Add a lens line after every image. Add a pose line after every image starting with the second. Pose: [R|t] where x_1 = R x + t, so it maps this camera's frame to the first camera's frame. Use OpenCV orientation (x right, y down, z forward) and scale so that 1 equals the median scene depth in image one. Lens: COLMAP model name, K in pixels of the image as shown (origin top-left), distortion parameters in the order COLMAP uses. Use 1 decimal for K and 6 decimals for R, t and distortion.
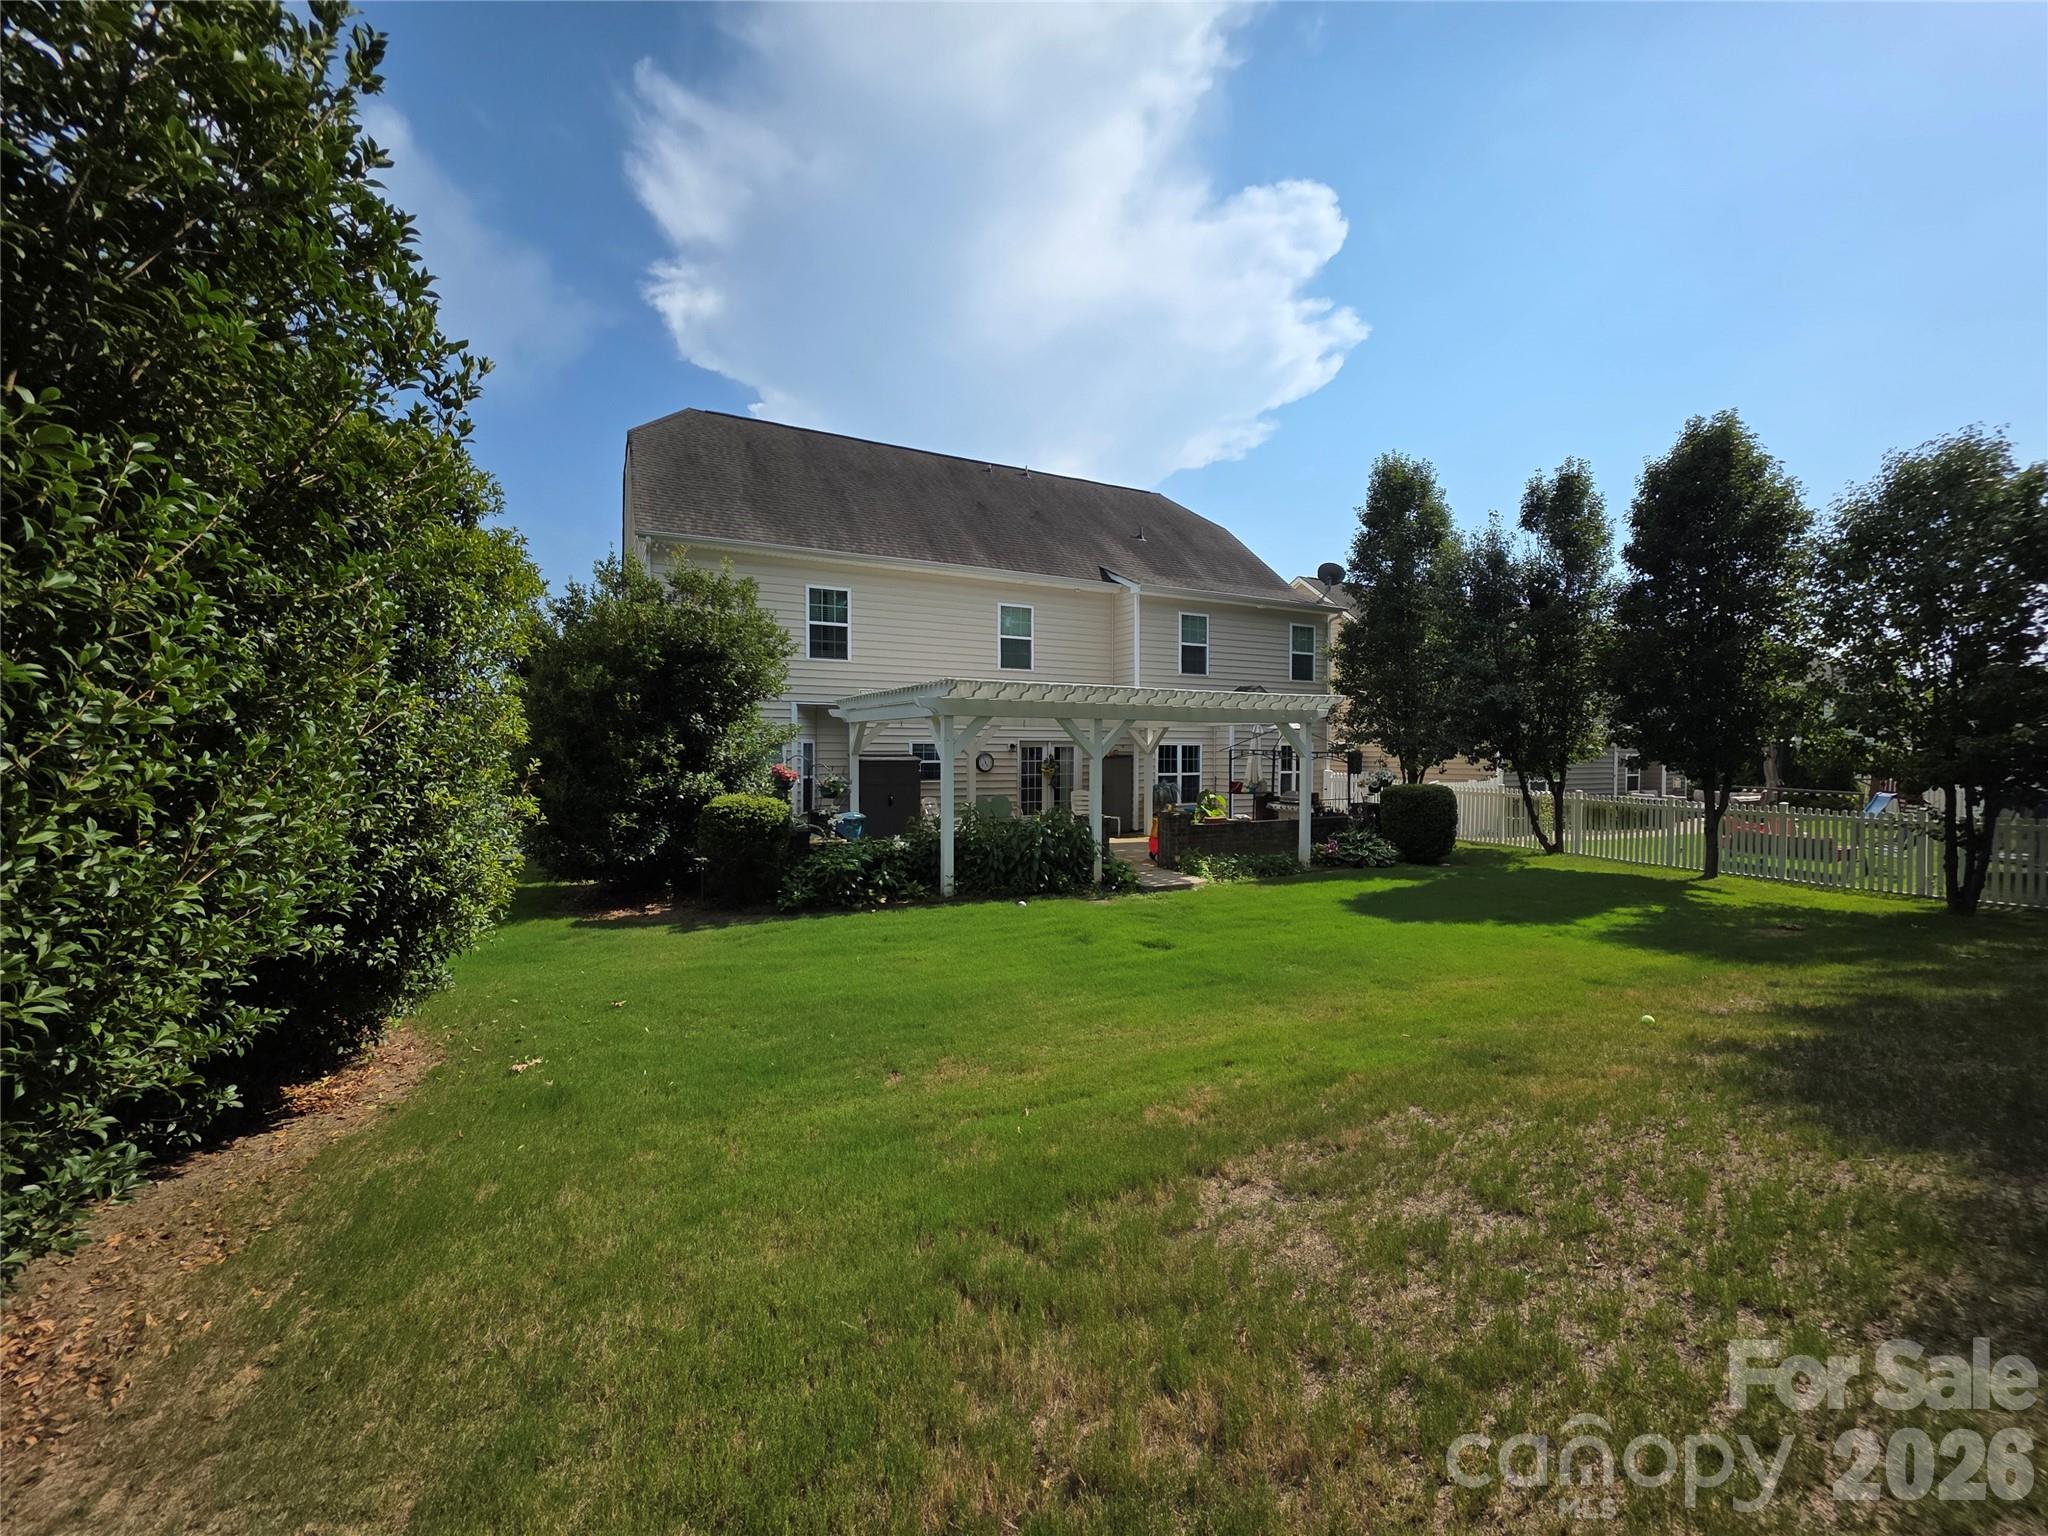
lens RADIAL K [[802.6, 0, 1021.2], [0, 802.6, 768.5], [0, 0, 1]] dist [-0.007949, 0.000097]
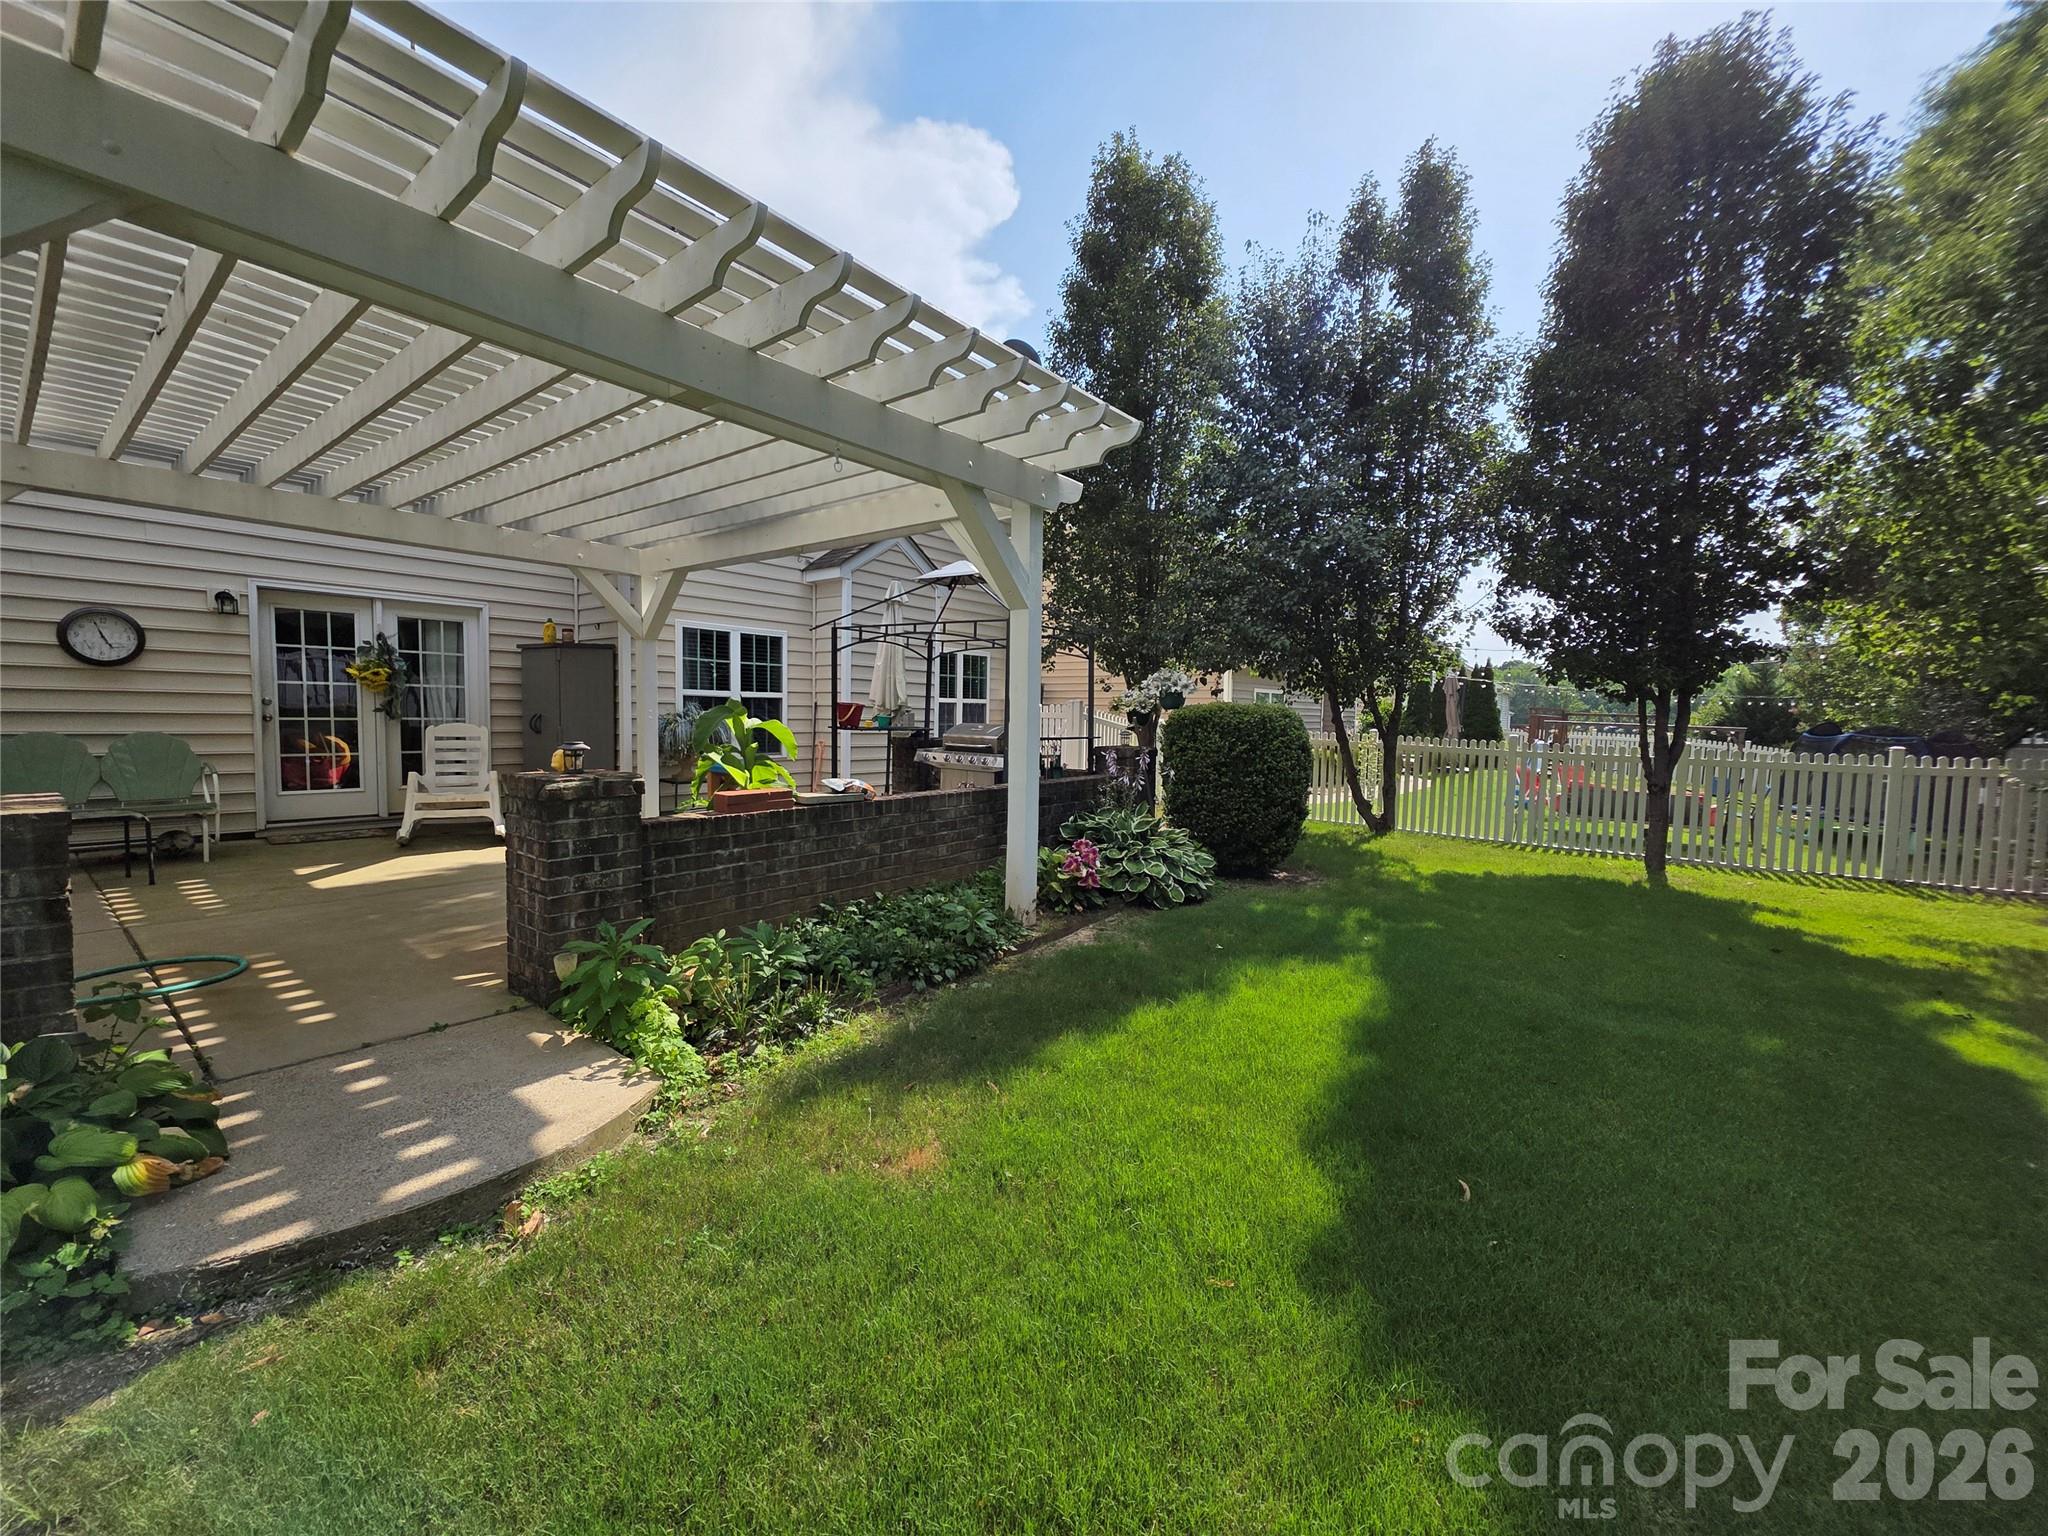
lens RADIAL K [[802.6, 0, 1024.6], [0, 802.6, 761.3], [0, 0, 1]] dist [-0.007949, 0.000097]
pose [[0.906295, -0.012562, 0.422459, 0.168451], [-0.003430, 0.999307, 0.037075, 0.031462], [-0.422632, -0.035050, 0.905623, 0.556547]]
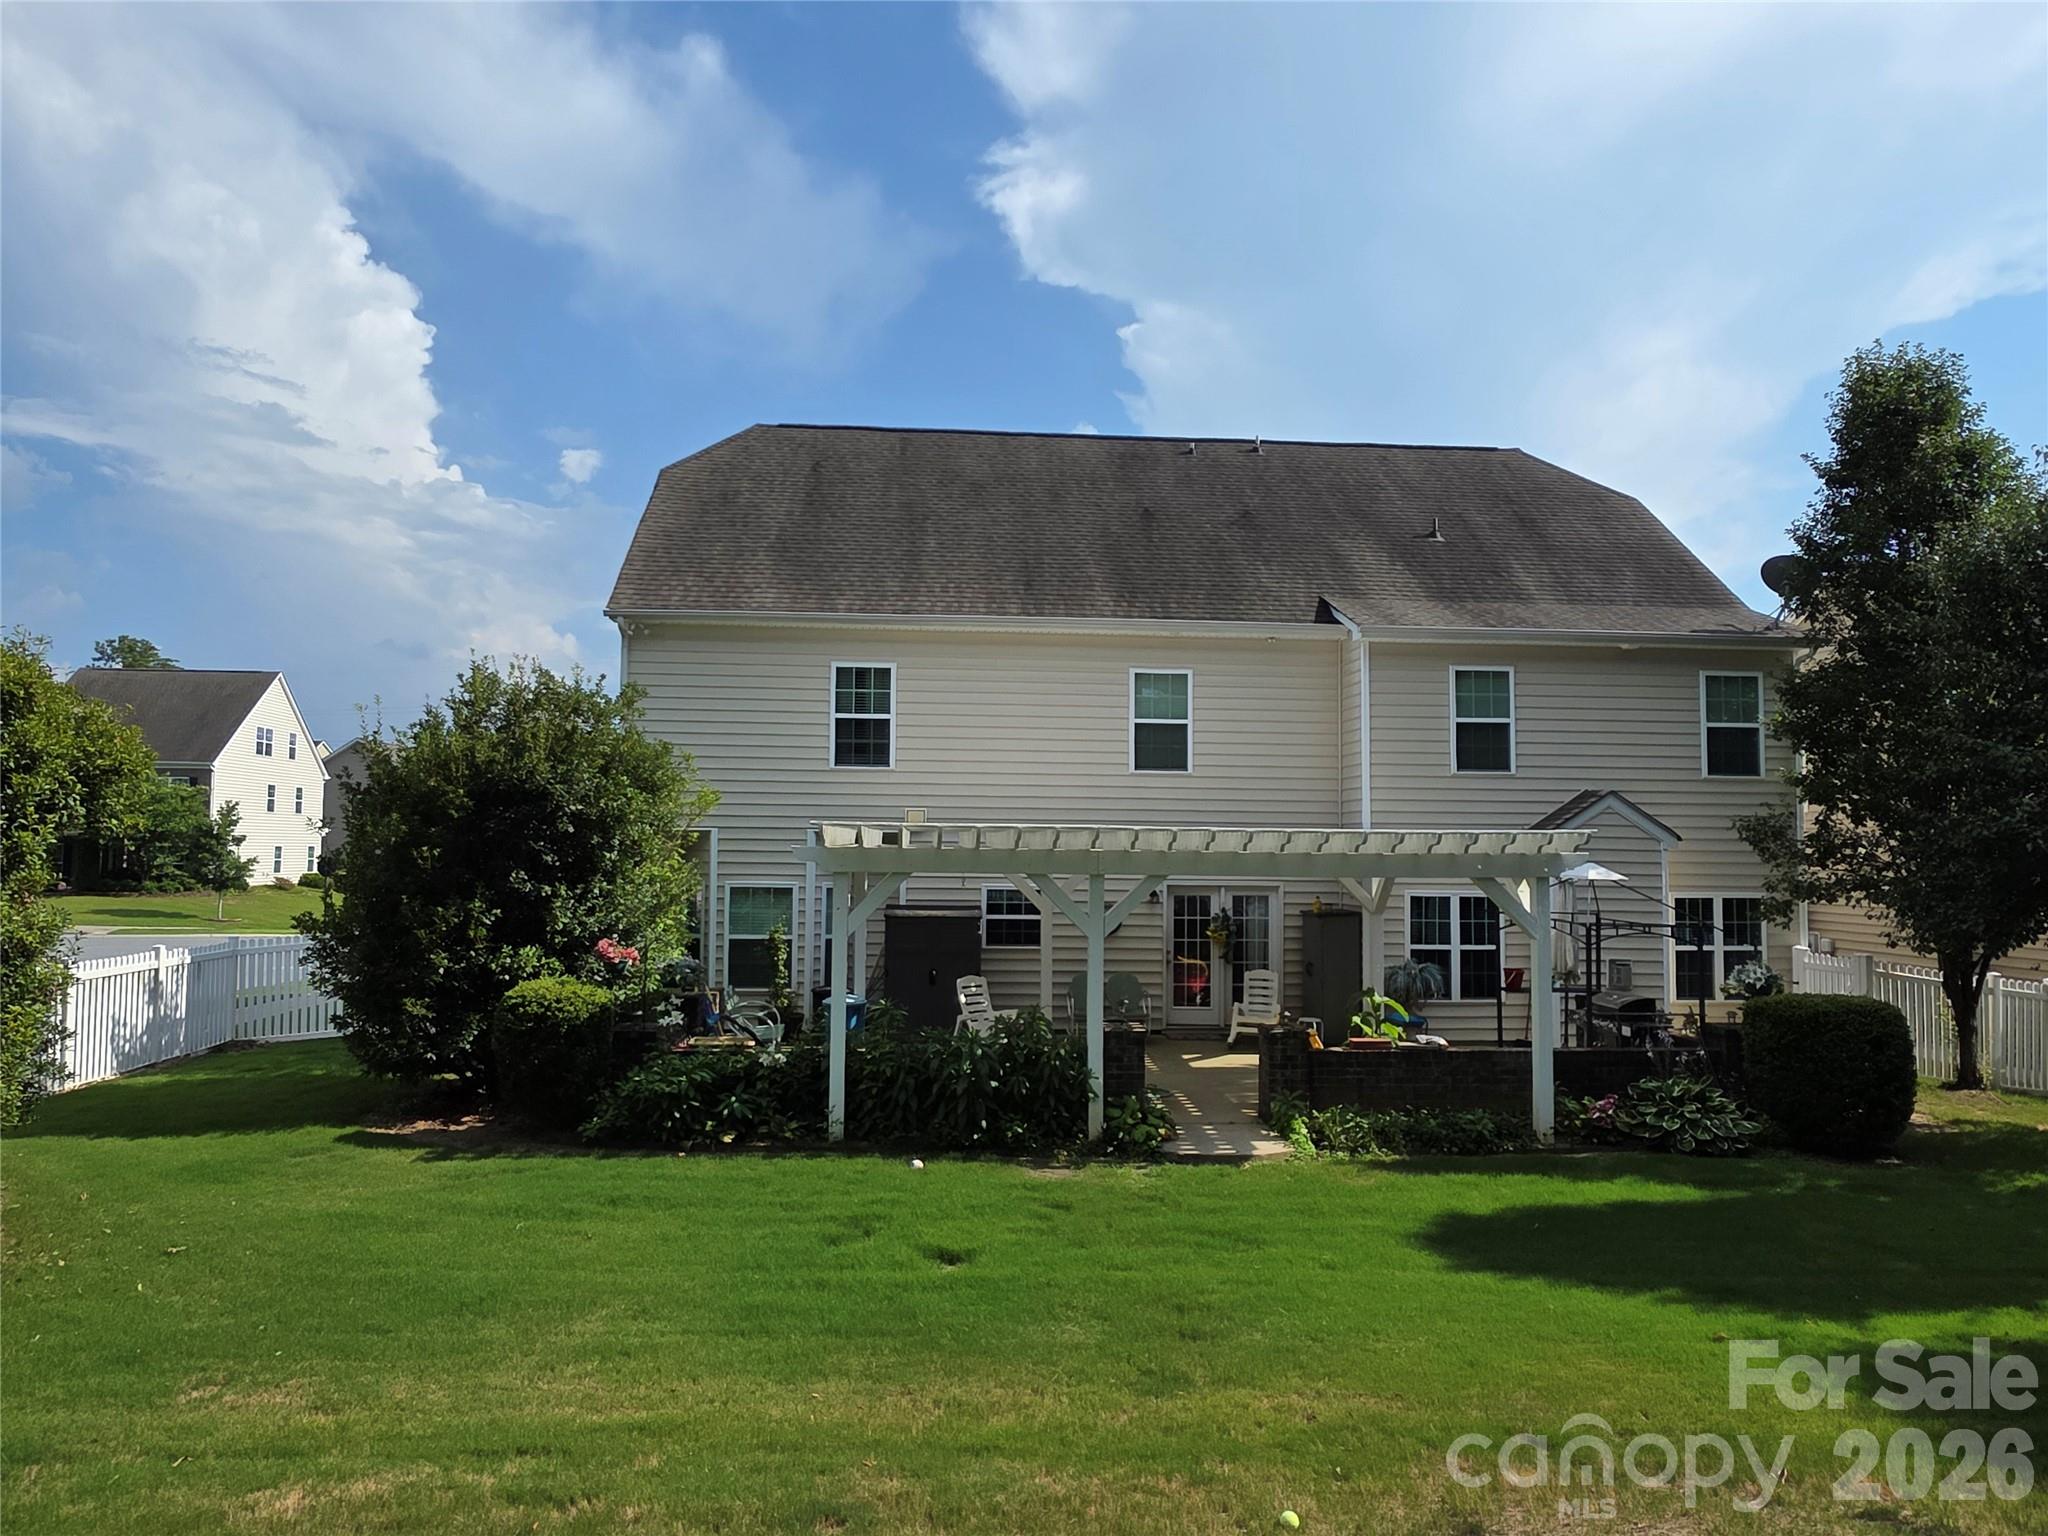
lens RADIAL K [[1315.0, 0, 1018.9], [0, 1315.0, 778.4], [0, 0, 1]] dist [0.009776, -0.005169]
pose [[0.920361, -0.012180, -0.390880, 0.310309], [-0.018653, 0.997010, -0.074987, -0.041103], [0.390625, 0.076306, 0.917382, 0.010979]]
